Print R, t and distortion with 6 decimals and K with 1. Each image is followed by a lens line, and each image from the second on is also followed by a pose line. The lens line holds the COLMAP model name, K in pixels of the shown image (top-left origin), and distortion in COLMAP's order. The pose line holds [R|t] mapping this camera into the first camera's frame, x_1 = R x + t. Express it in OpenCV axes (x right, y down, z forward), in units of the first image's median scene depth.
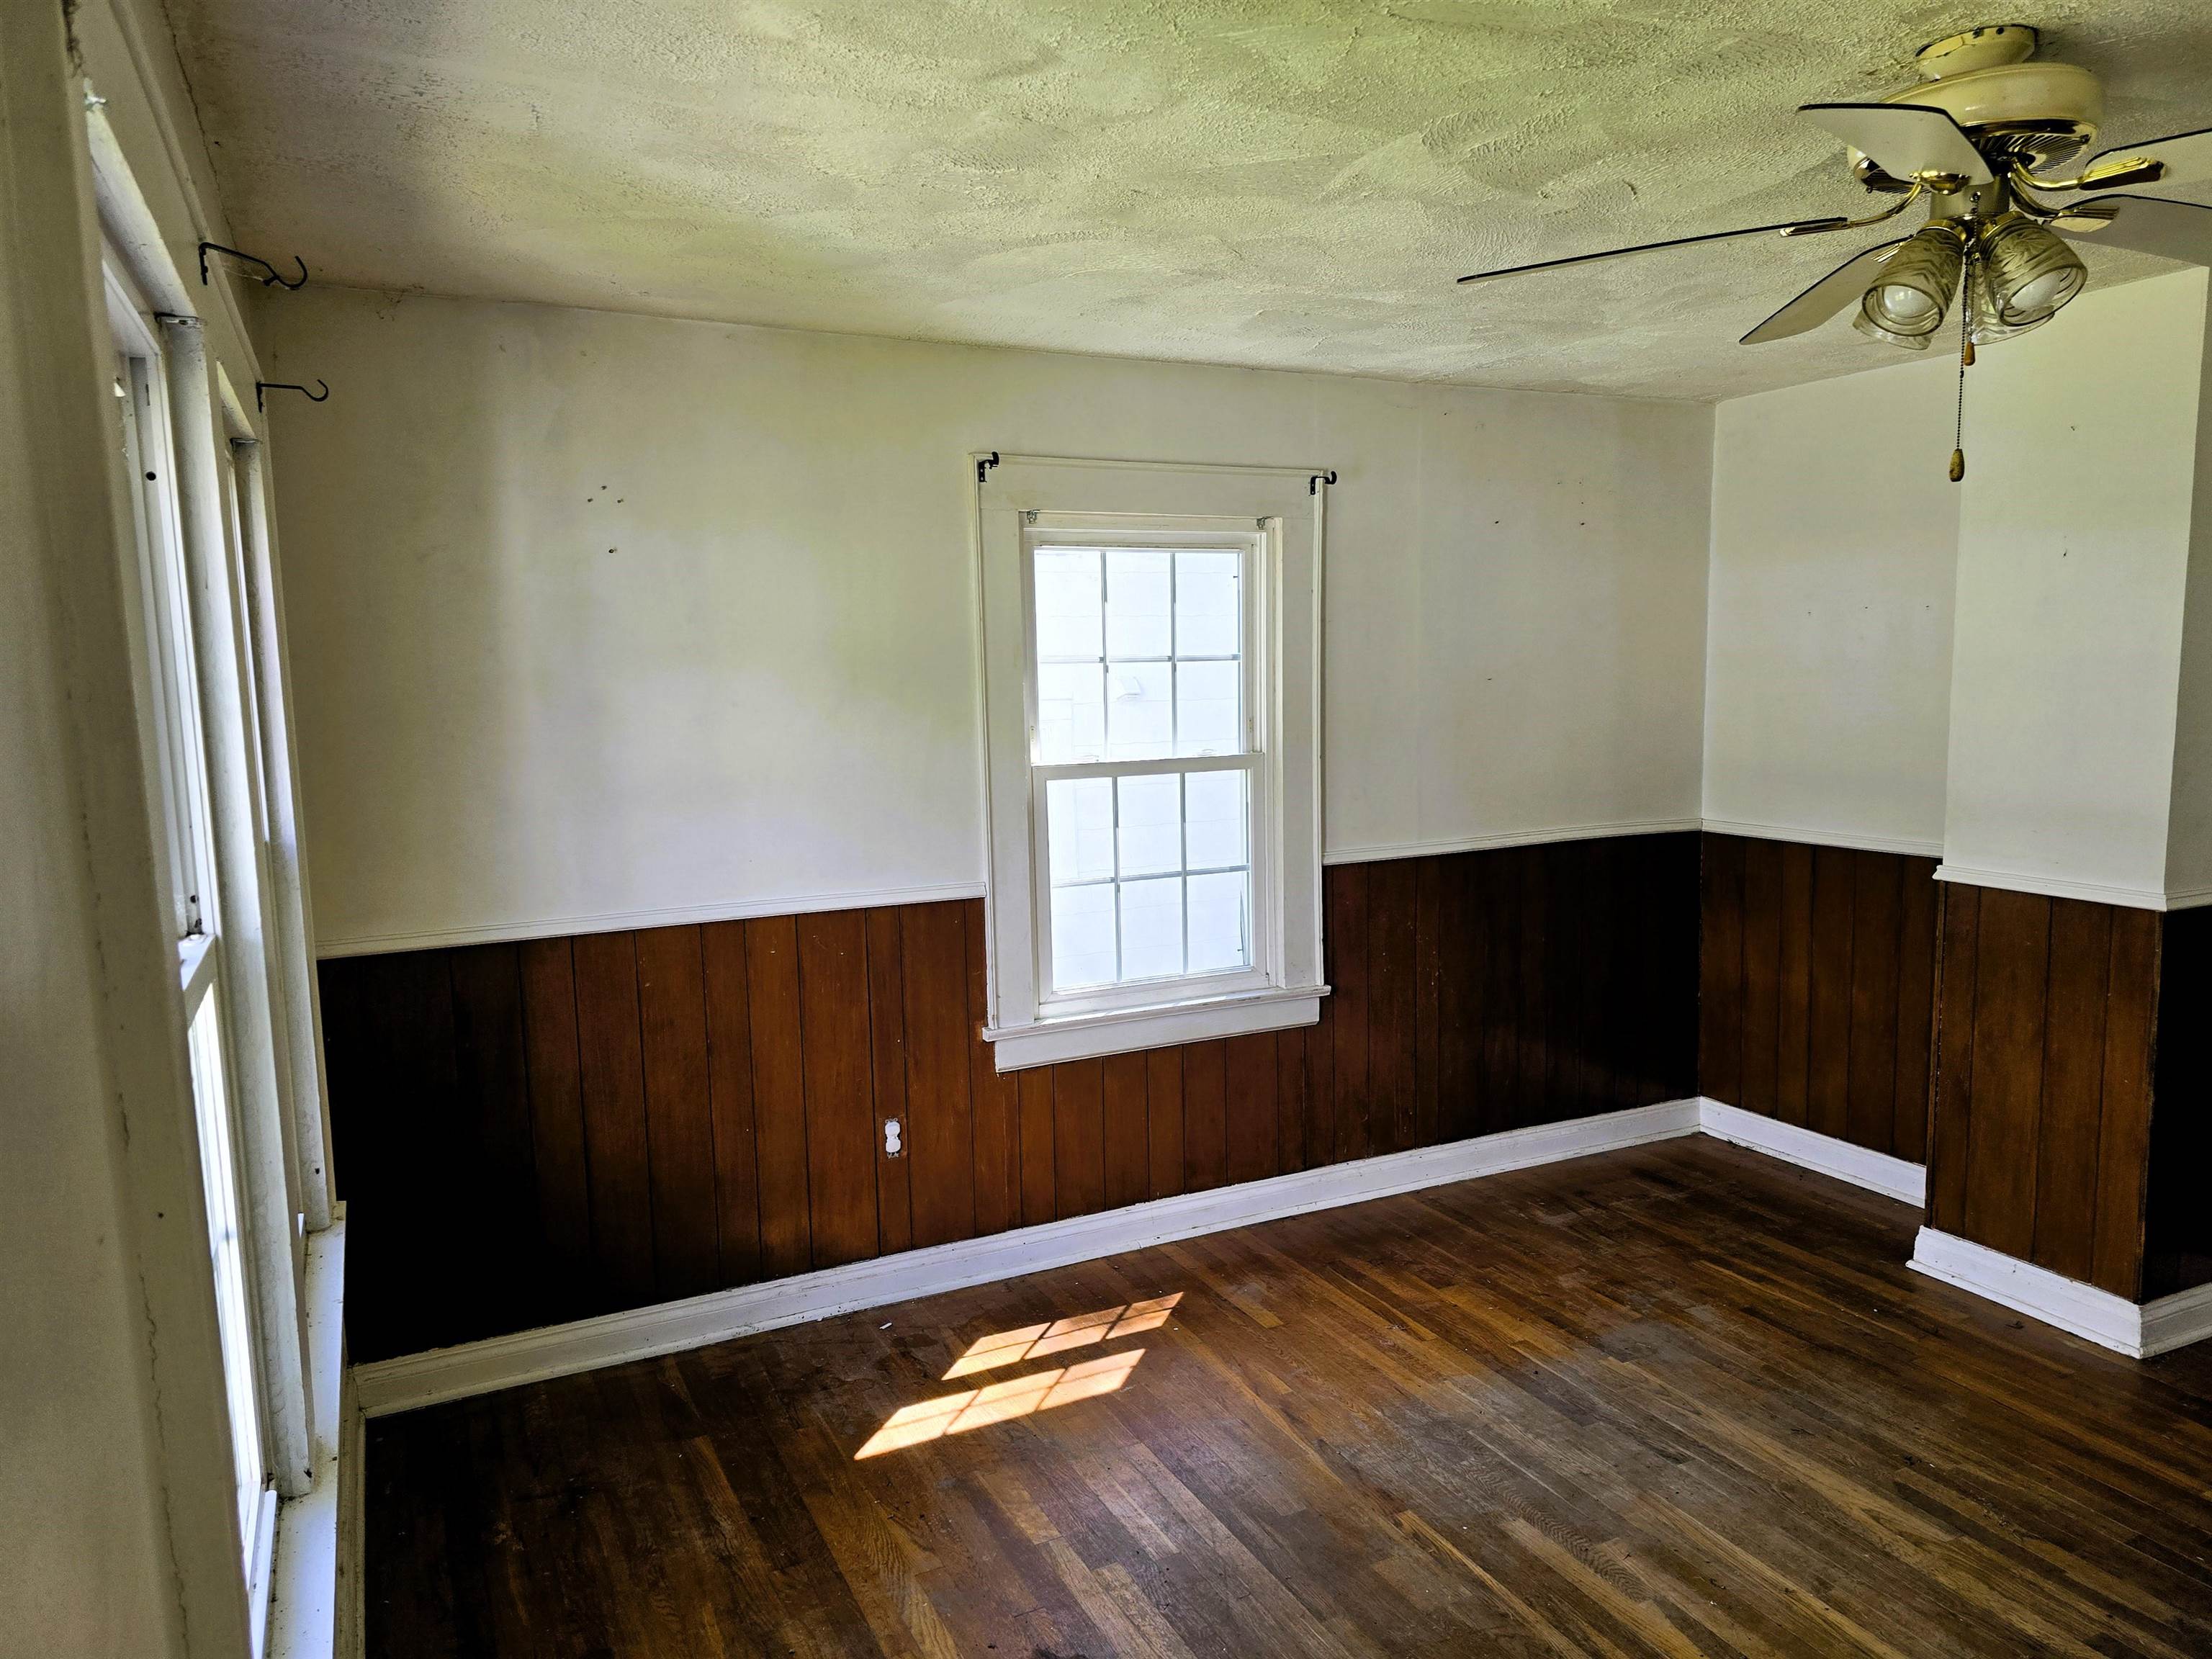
lens RADIAL K [[1489.5, 0, 1098.1], [0, 1489.5, 837.1], [0, 0, 1]] dist [0.070442, -0.062216]
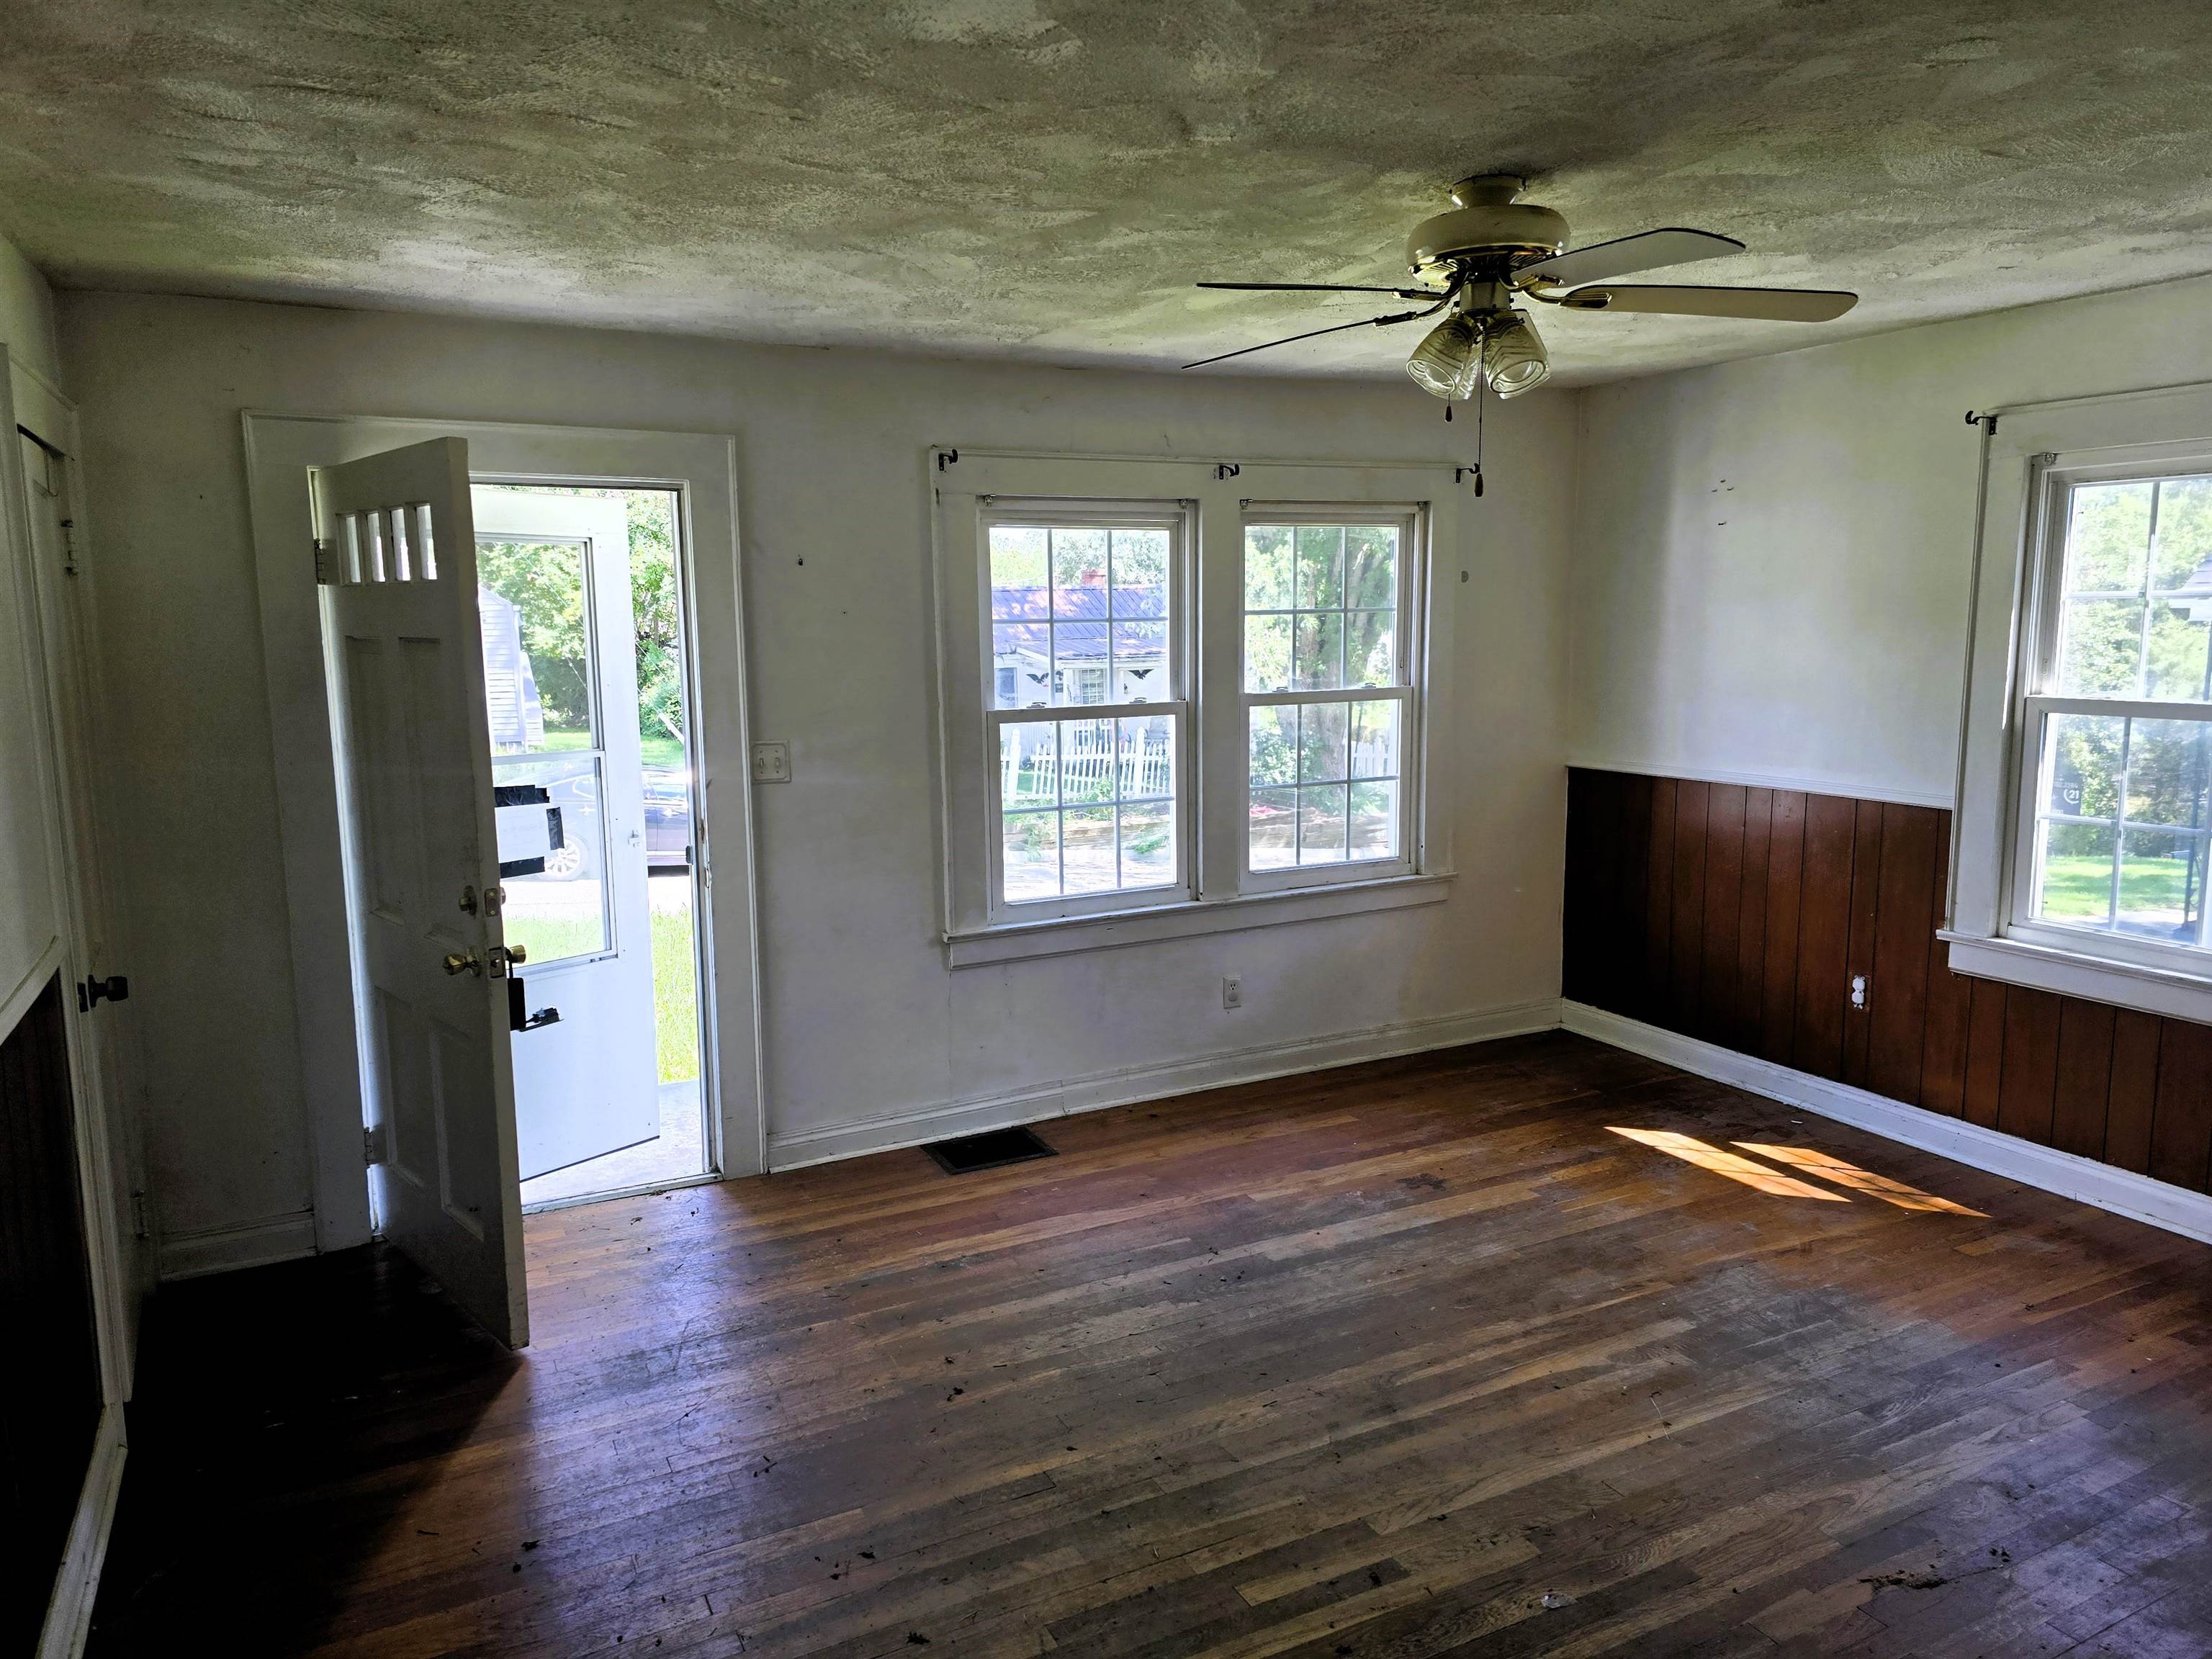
lens RADIAL K [[1489.5, 0, 1100.5], [0, 1489.5, 847.1], [0, 0, 1]] dist [0.070442, -0.062216]
pose [[0.001880, 0.172506, -0.985007, 1.142788], [-0.103300, 0.979772, 0.171392, -0.066888], [0.994648, 0.101429, 0.019662, 0.379150]]
